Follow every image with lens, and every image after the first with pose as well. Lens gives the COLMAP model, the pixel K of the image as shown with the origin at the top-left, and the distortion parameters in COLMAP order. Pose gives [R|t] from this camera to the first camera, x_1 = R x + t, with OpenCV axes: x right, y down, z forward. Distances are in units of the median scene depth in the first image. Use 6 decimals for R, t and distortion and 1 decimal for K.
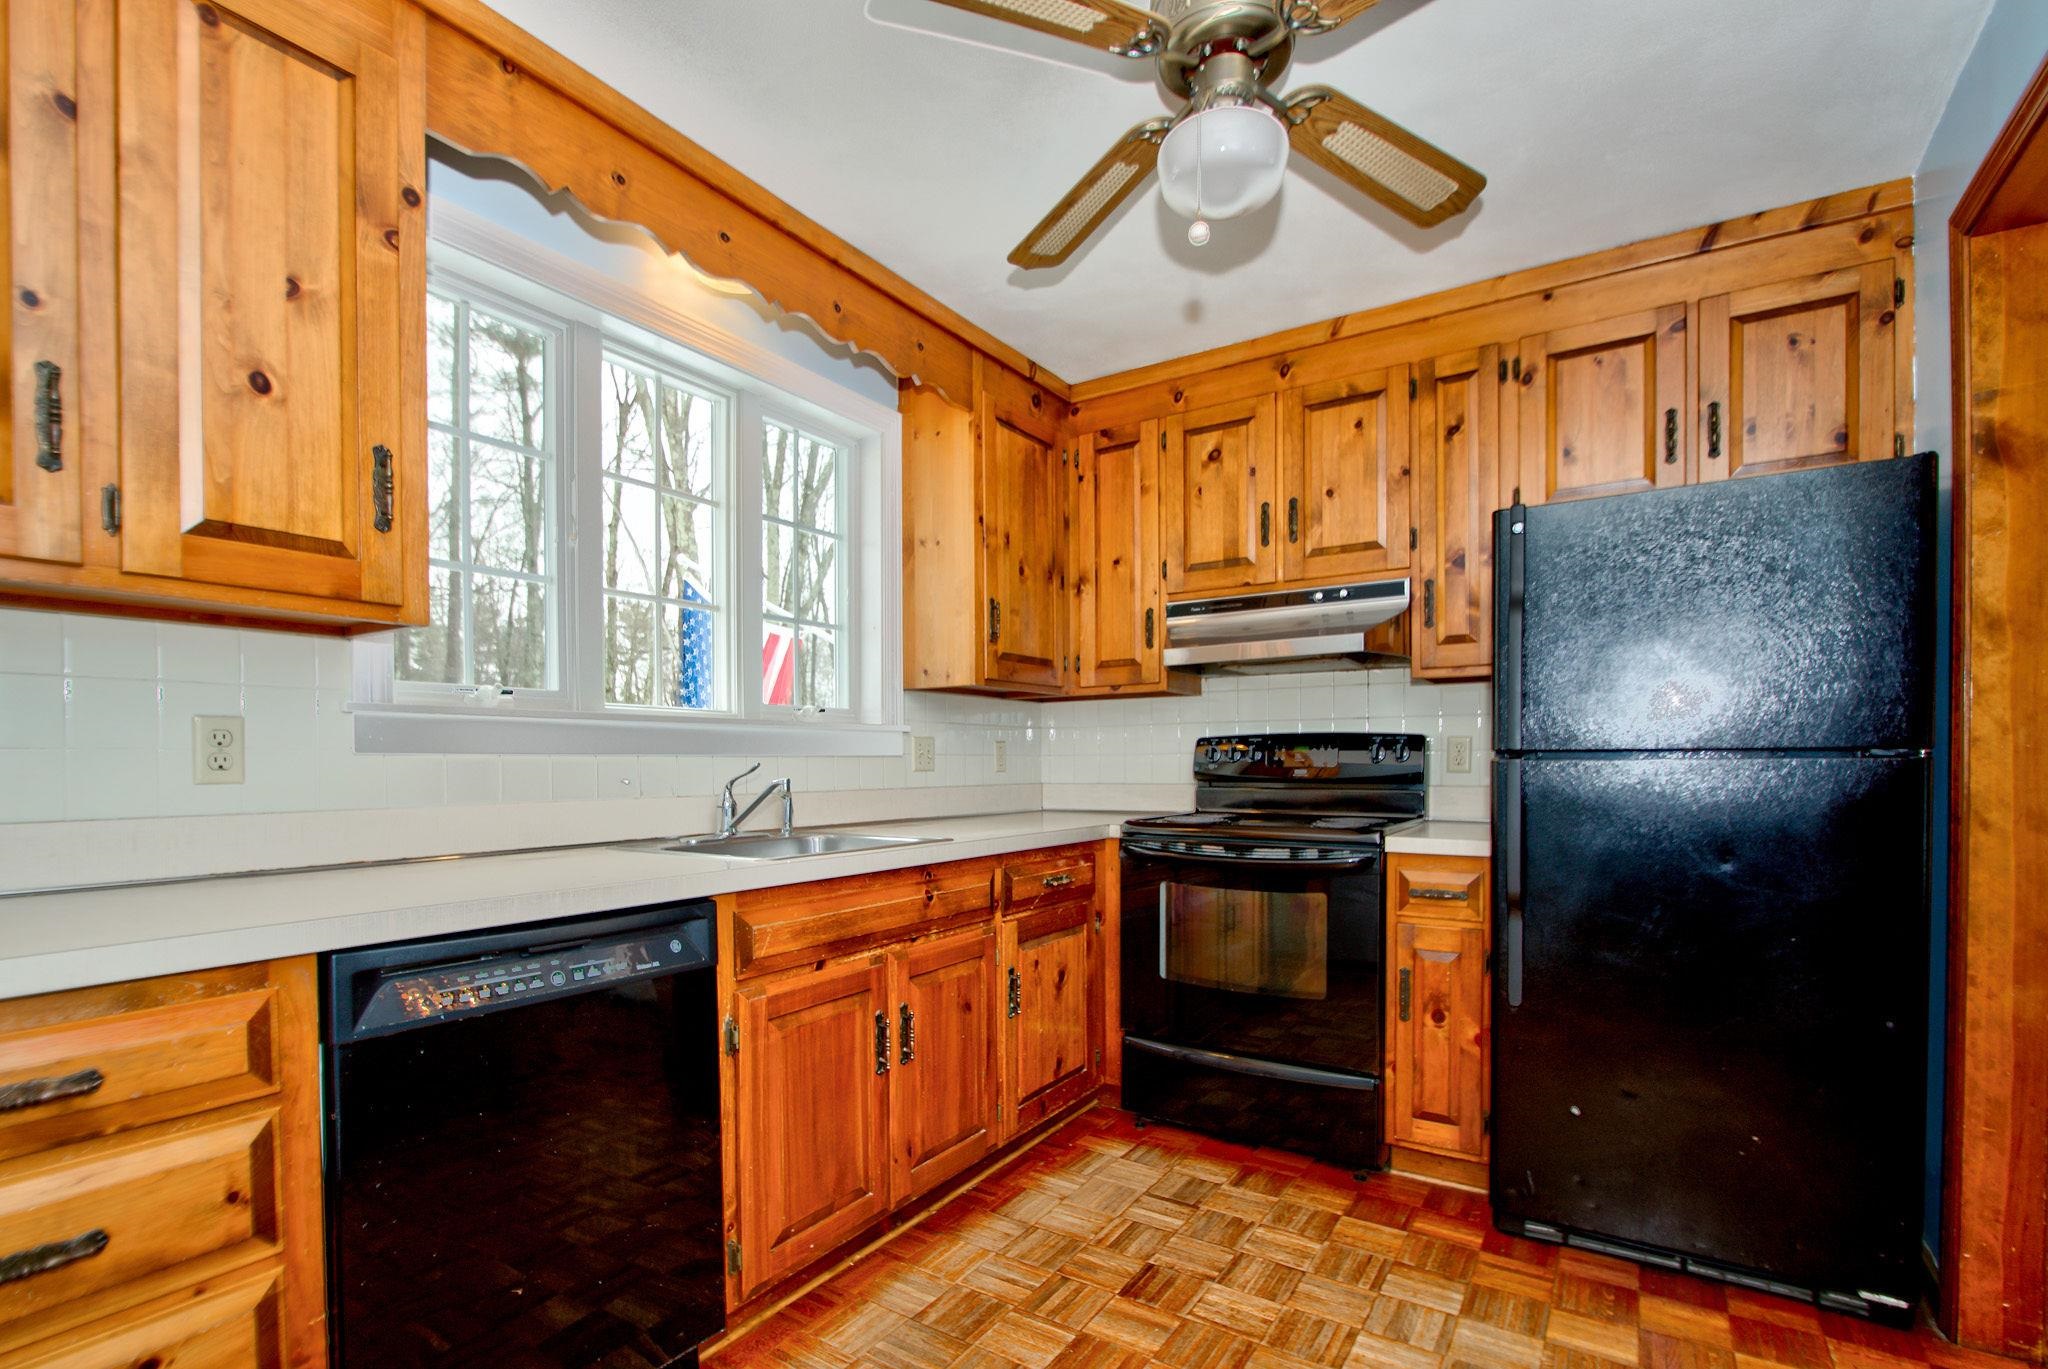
lens RADIAL K [[952.9, 0, 997.2], [0, 952.9, 777.1], [0, 0, 1]] dist [-0.003691, -0.002328]
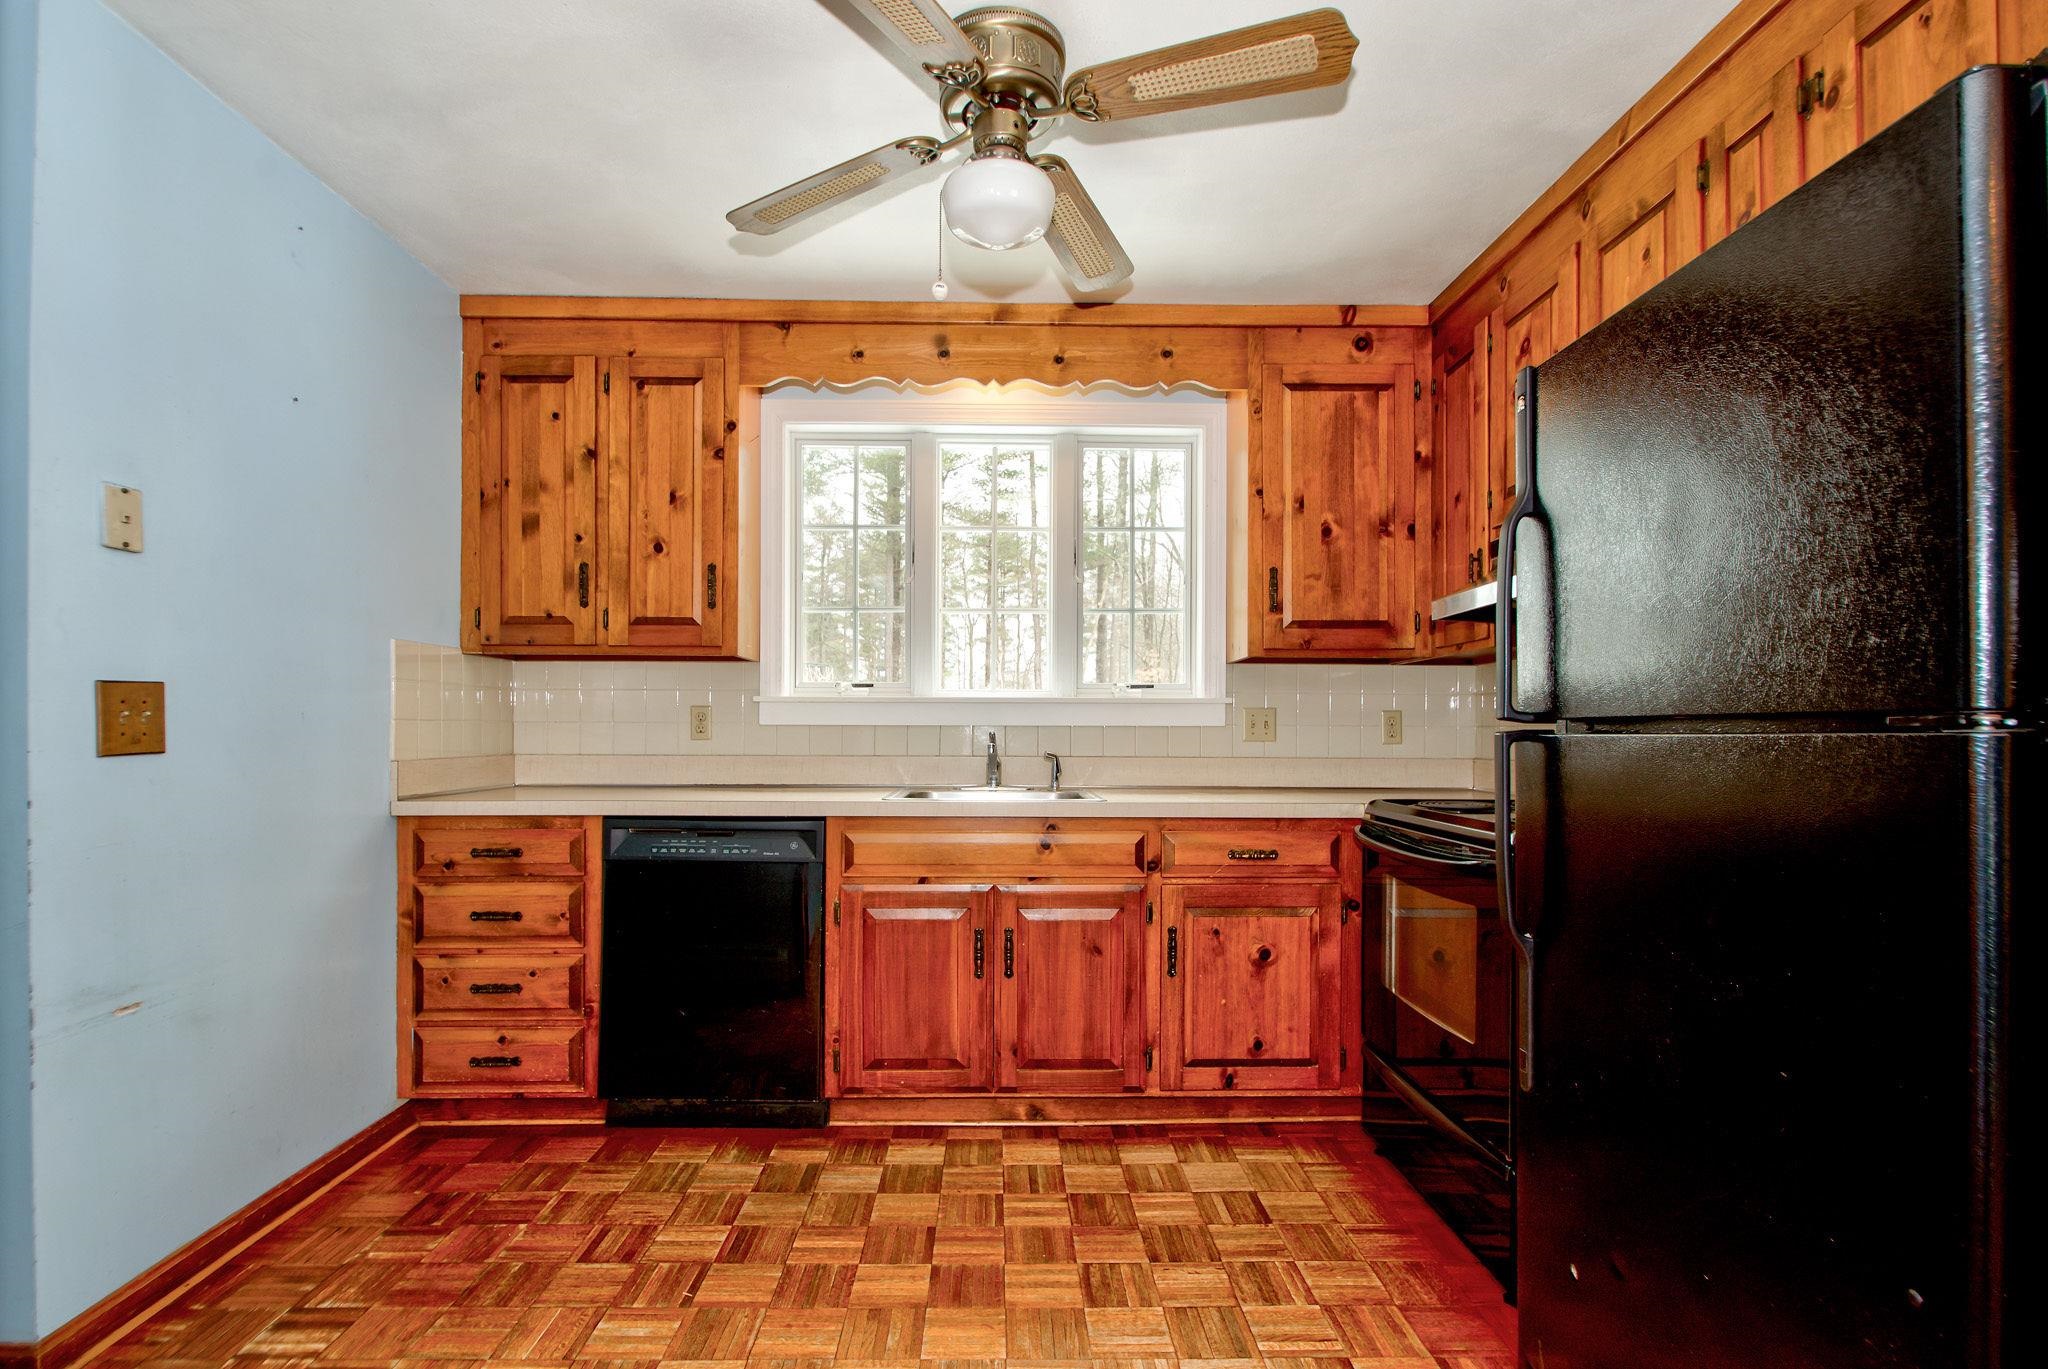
lens RADIAL K [[952.9, 0, 1006.9], [0, 952.9, 729.2], [0, 0, 1]] dist [-0.003691, -0.002328]
pose [[0.567456, 0.003134, -0.823398, 1.035965], [-0.019249, 0.999770, -0.009460, -0.008227], [0.823179, 0.021218, 0.567385, 0.336243]]
